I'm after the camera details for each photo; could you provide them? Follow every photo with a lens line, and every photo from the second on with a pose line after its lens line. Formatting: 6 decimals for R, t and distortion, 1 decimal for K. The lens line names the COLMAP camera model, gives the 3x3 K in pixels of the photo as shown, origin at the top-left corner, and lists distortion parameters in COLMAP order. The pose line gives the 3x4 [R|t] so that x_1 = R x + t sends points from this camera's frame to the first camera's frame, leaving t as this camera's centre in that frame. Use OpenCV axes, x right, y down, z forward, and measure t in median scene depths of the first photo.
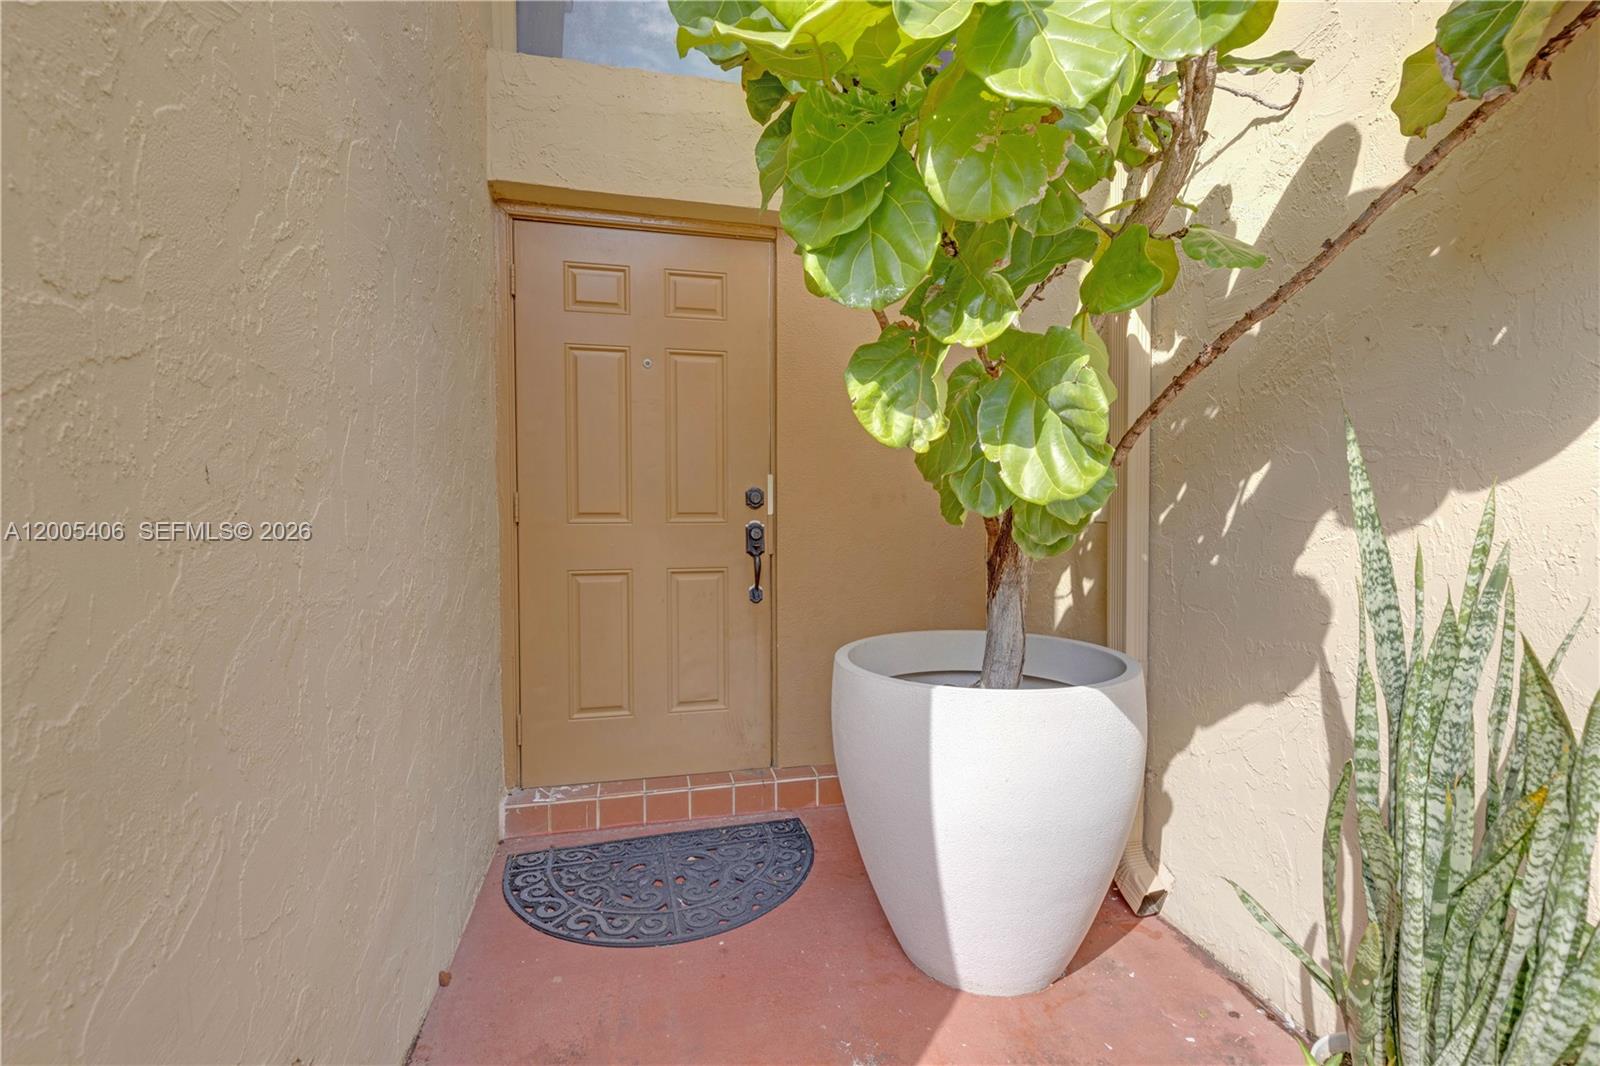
lens RADIAL K [[709.3, 0, 810.0], [0, 709.3, 532.6], [0, 0, 1]] dist [0.011325, -0.002893]
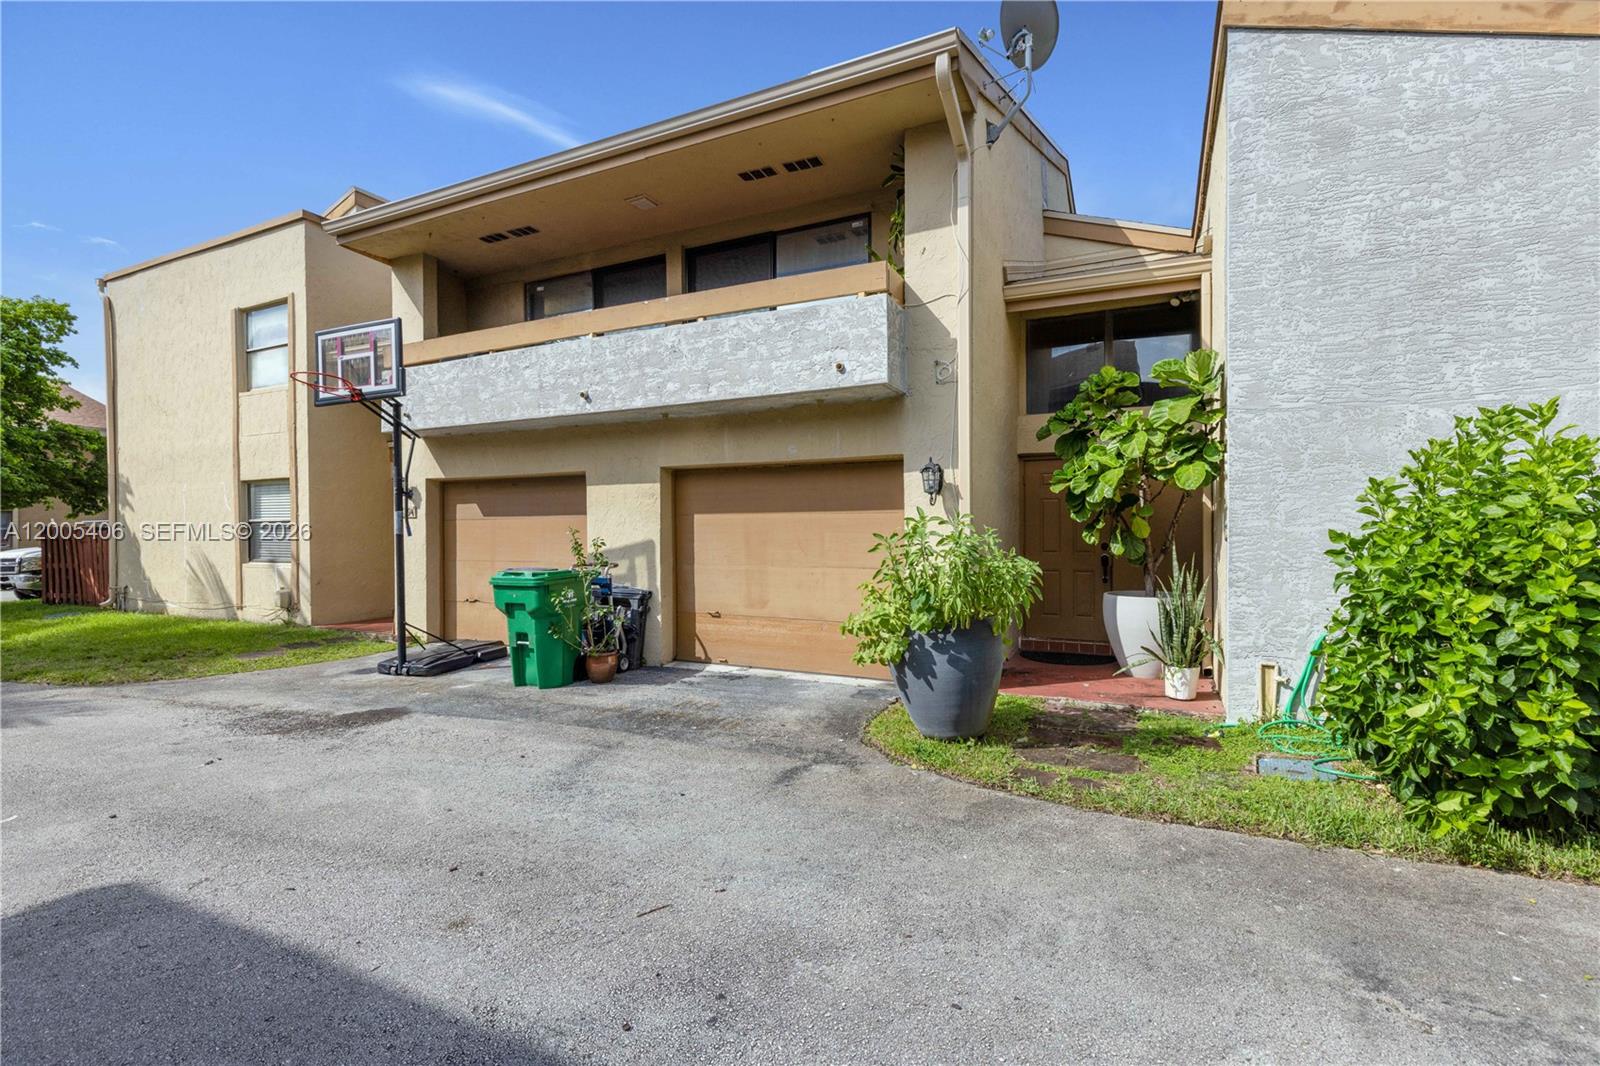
lens RADIAL K [[709.3, 0, 810.0], [0, 709.3, 532.6], [0, 0, 1]] dist [0.011325, -0.002893]
pose [[0.772304, -0.000098, -0.635254, 1.037231], [-0.017521, 0.999616, -0.021455, -0.026167], [0.635012, 0.027700, 0.772006, -2.492195]]
